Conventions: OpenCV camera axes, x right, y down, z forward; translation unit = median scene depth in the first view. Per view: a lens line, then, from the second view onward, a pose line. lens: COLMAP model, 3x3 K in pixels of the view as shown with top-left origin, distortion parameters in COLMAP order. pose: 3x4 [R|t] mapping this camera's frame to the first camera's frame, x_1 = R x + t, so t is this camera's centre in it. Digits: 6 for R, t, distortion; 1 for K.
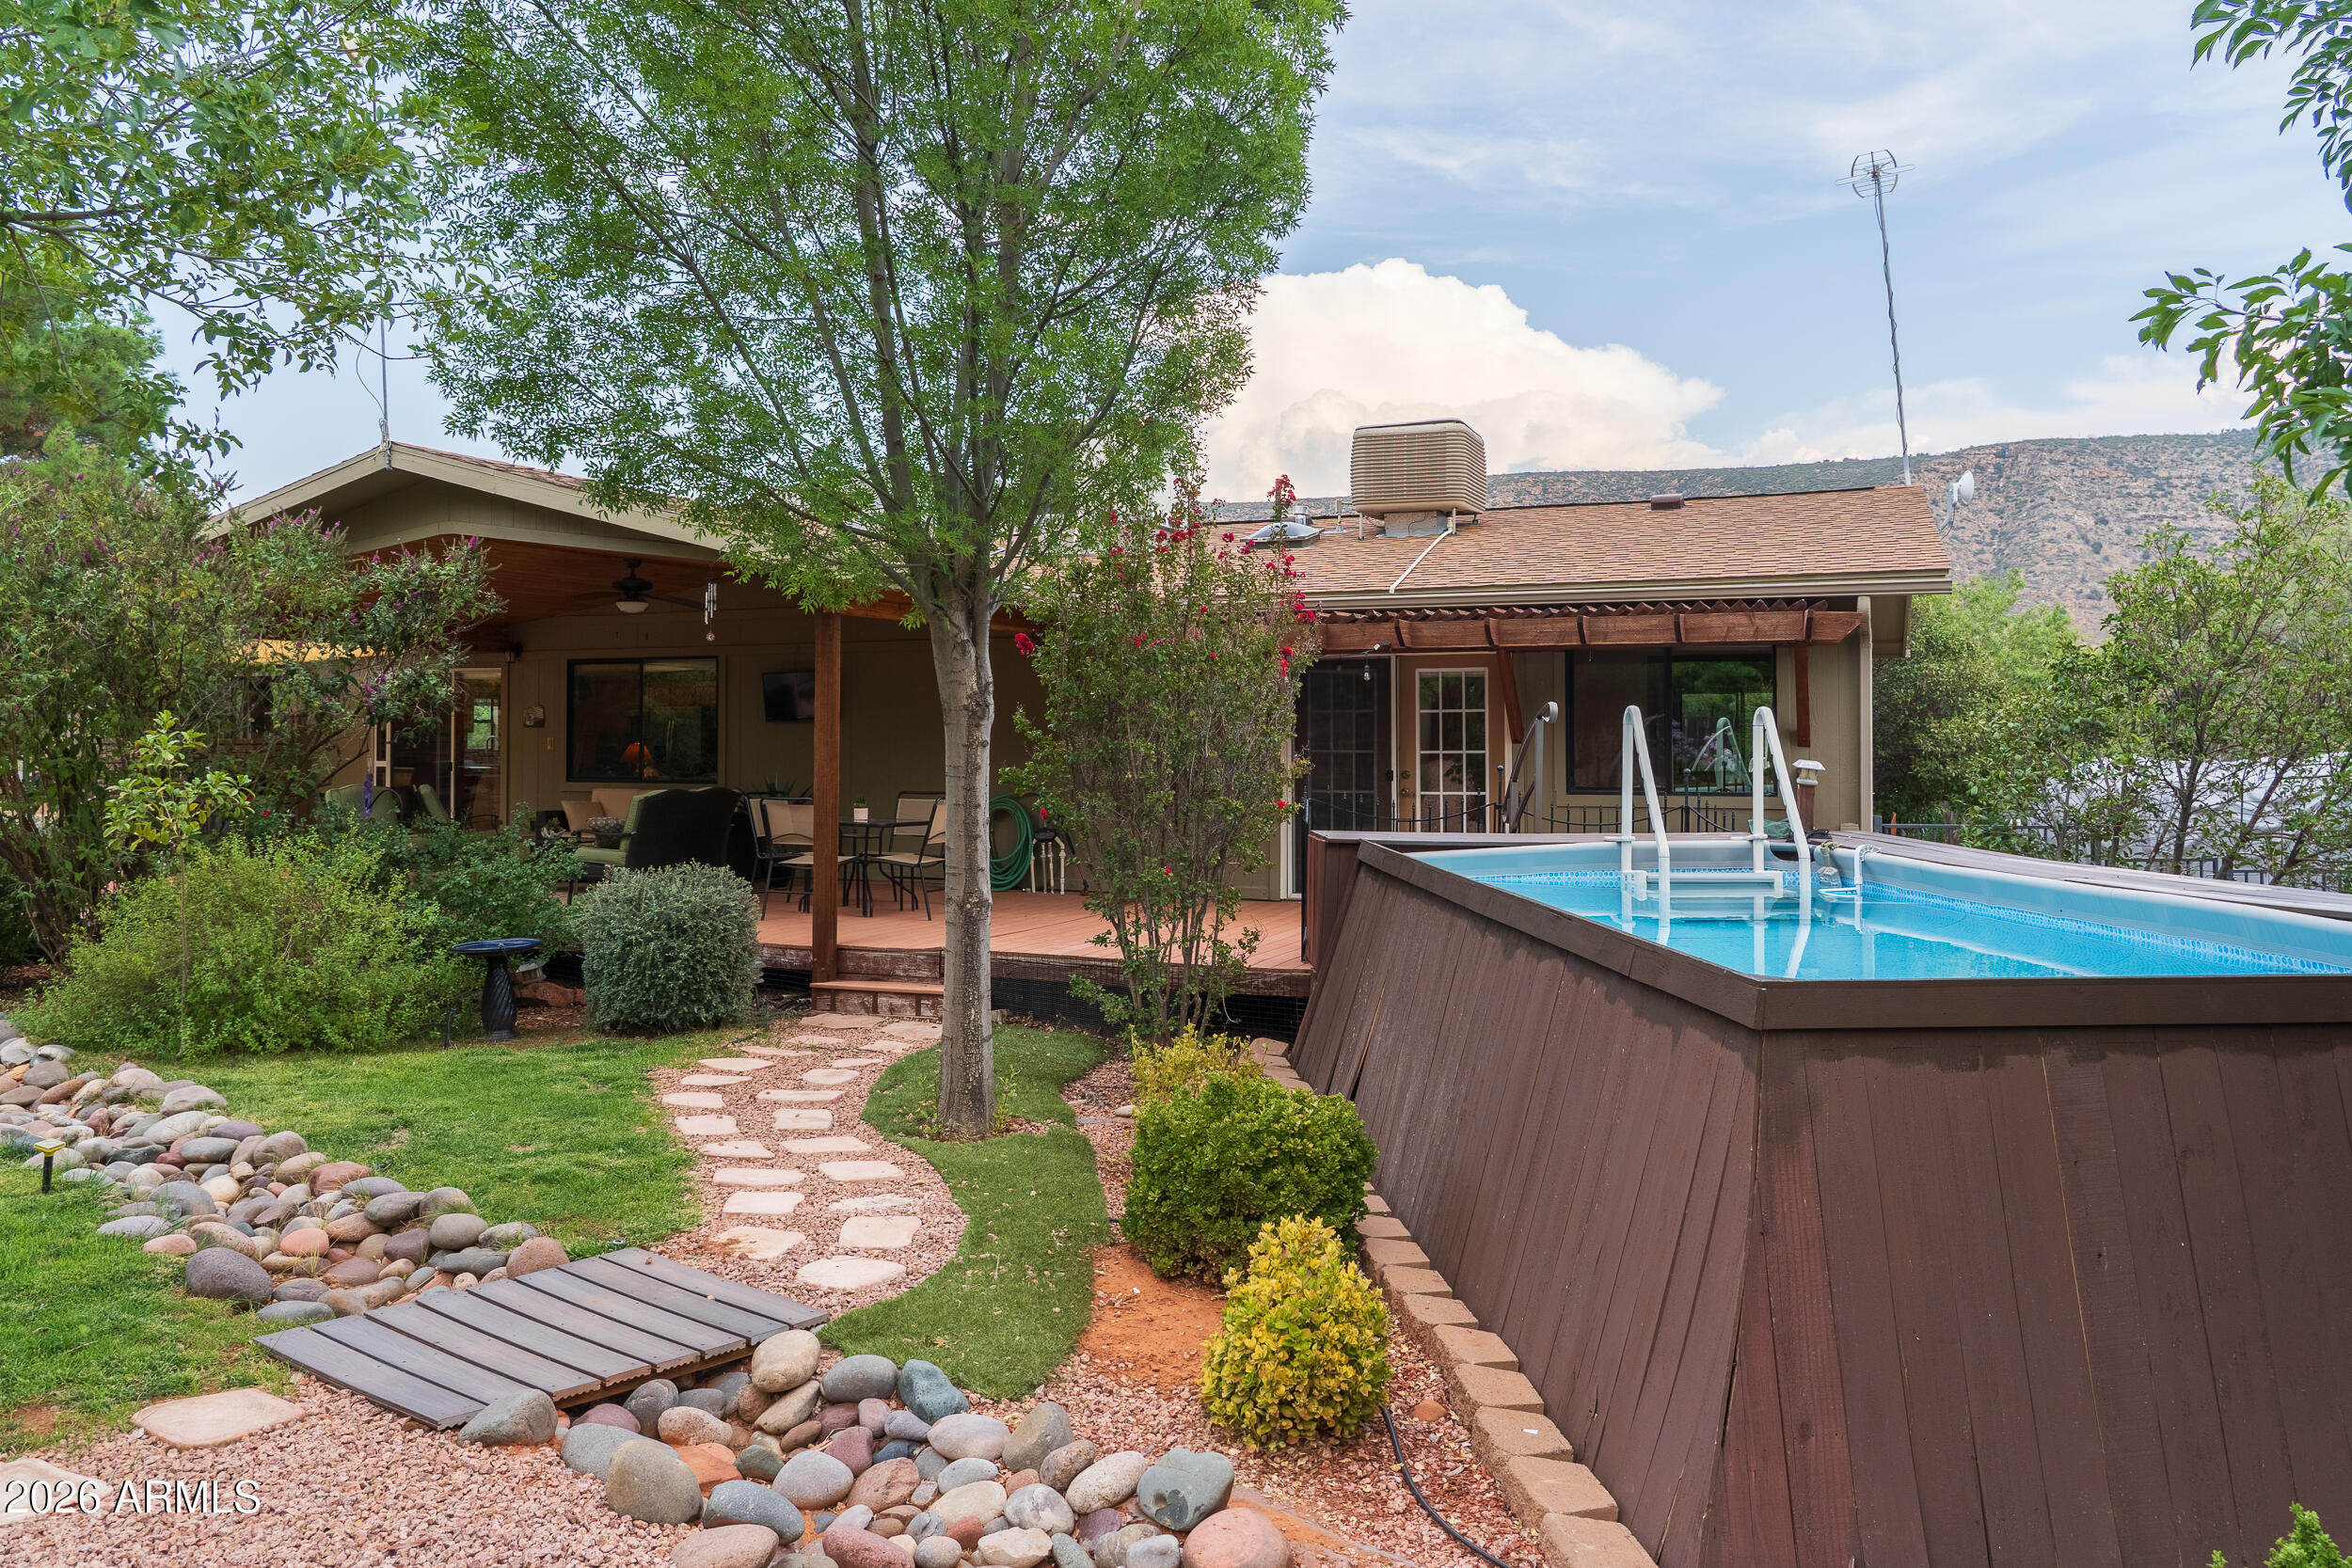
lens RADIAL K [[1667.6, 0, 1176.8], [0, 1667.6, 692.0], [0, 0, 1]] dist [-0.015033, -0.001505]
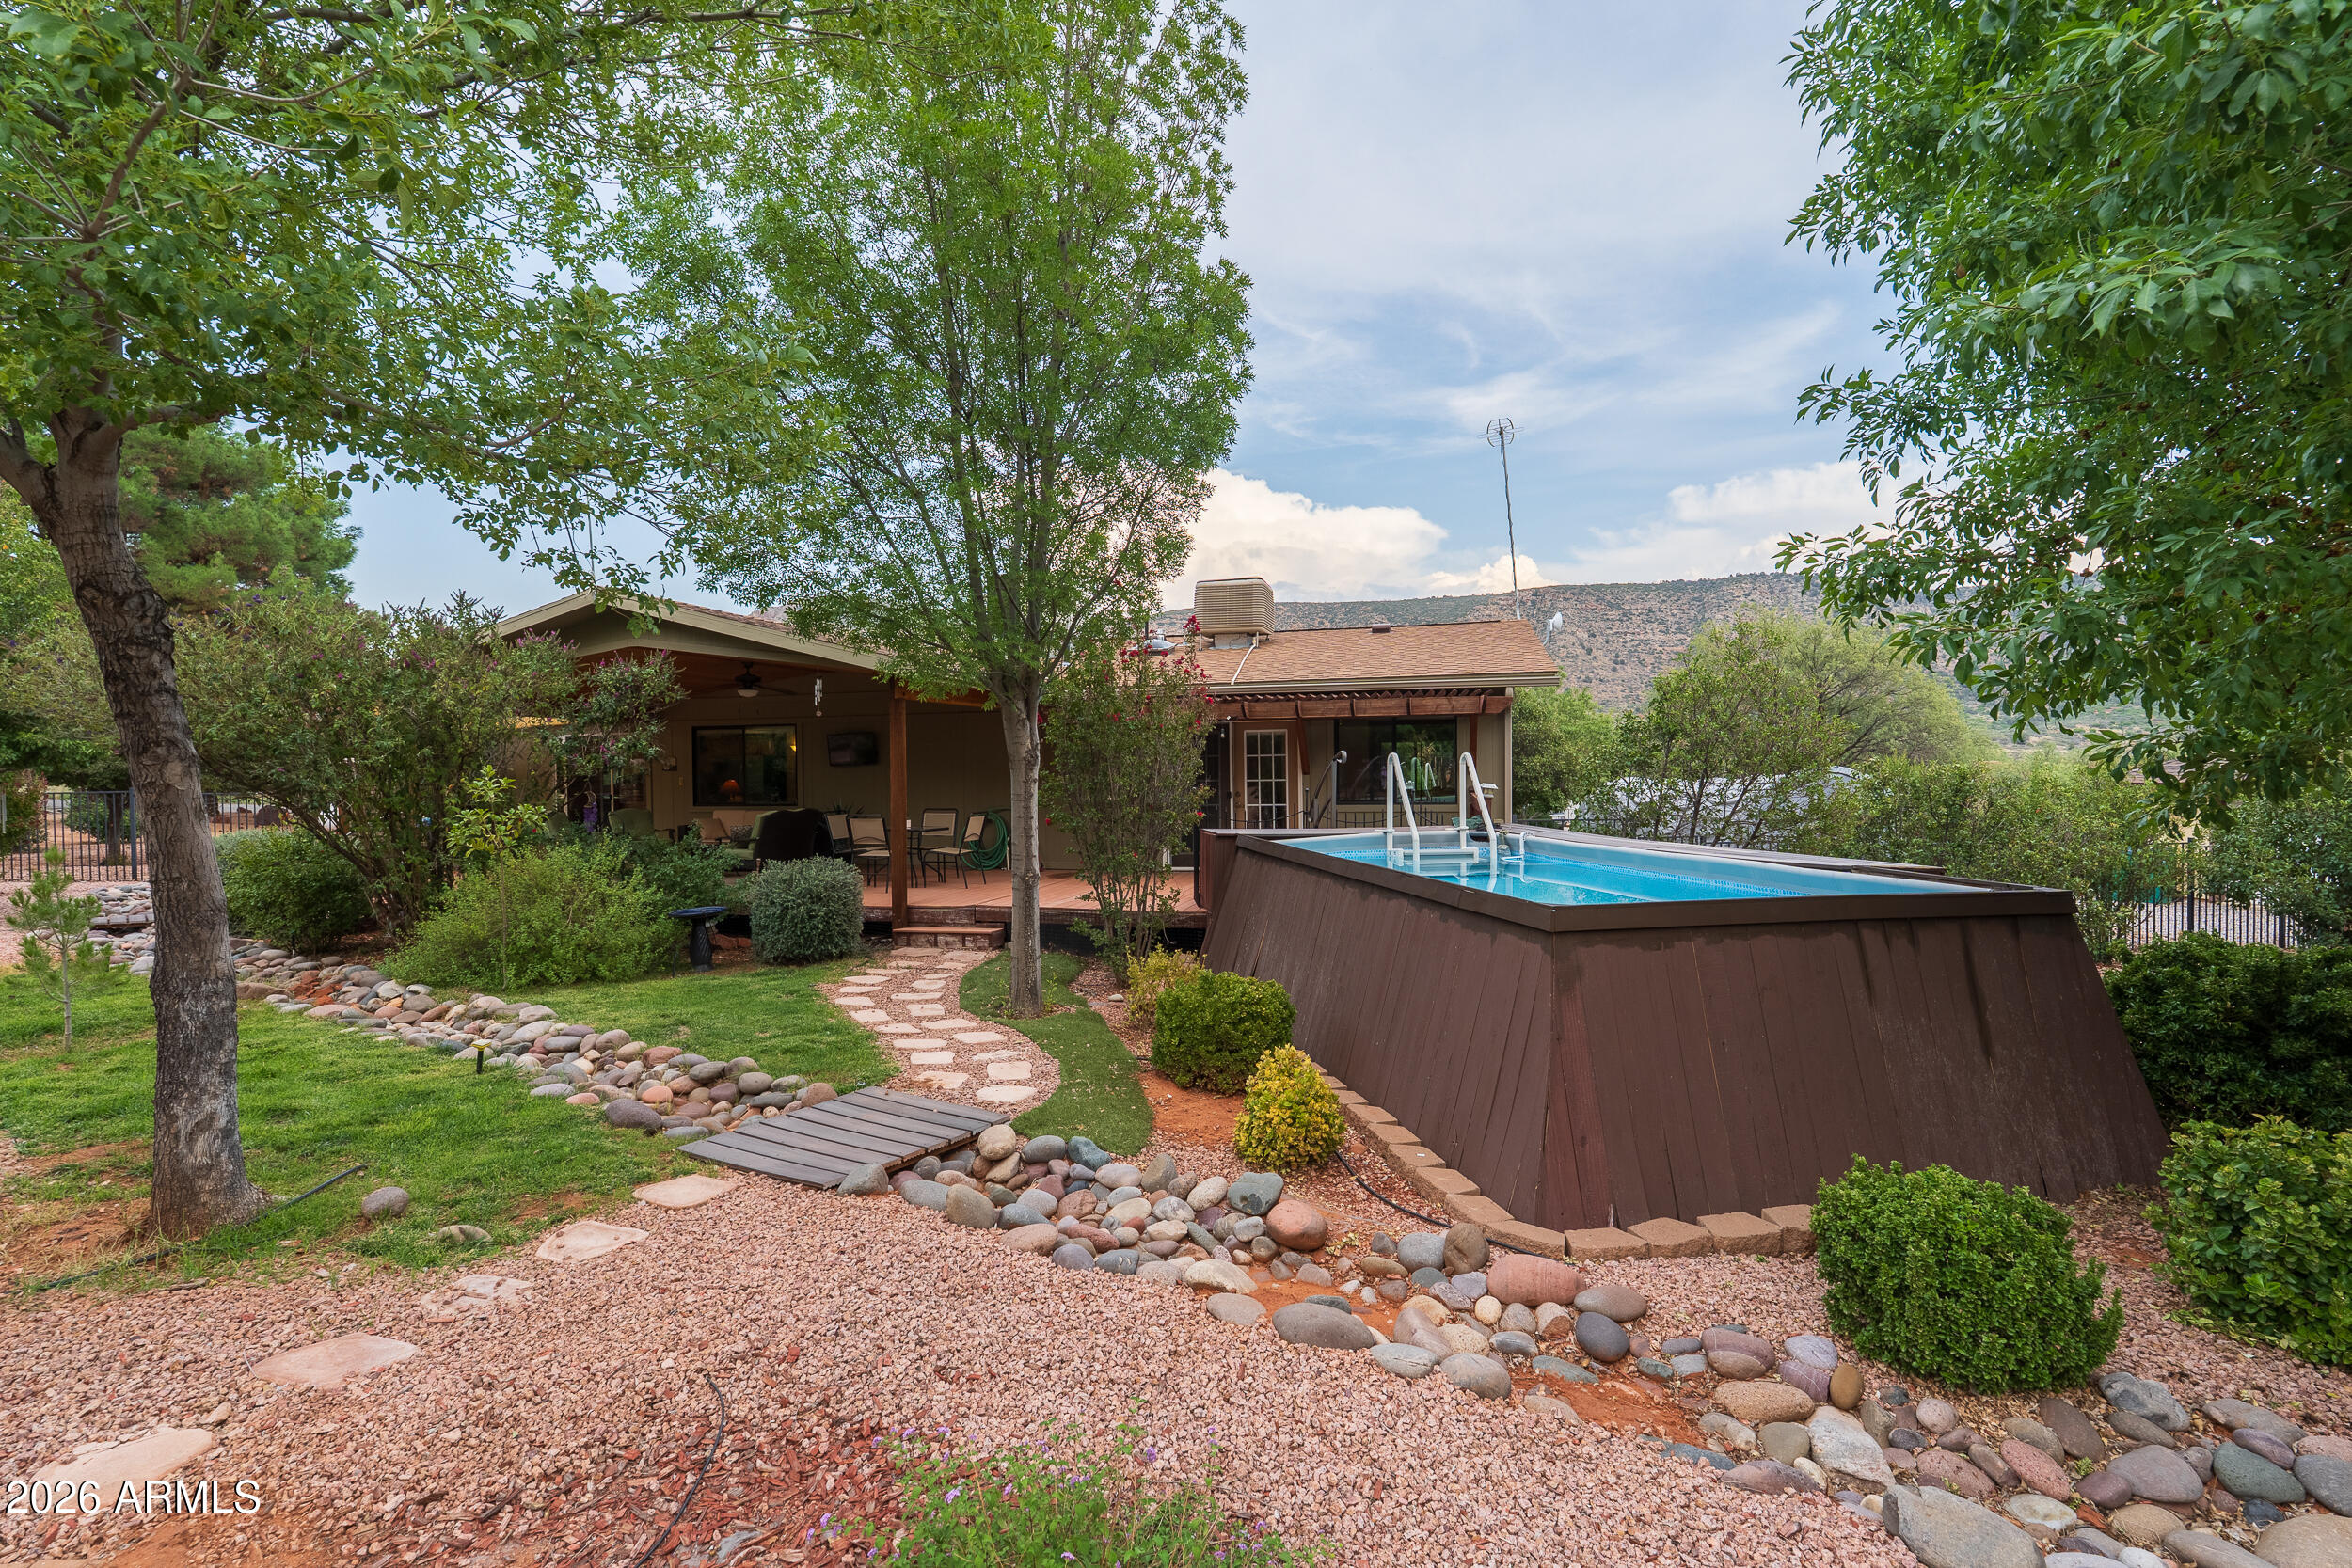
lens RADIAL K [[1054.5, 0, 1176.0], [0, 1054.5, 784.0], [0, 0, 1]] dist [-0.002803, -0.000335]
pose [[0.991108, -0.012890, 0.132435, -0.123455], [0.007501, 0.999127, 0.041105, -0.008070], [-0.132849, -0.039746, 0.990339, -0.060023]]
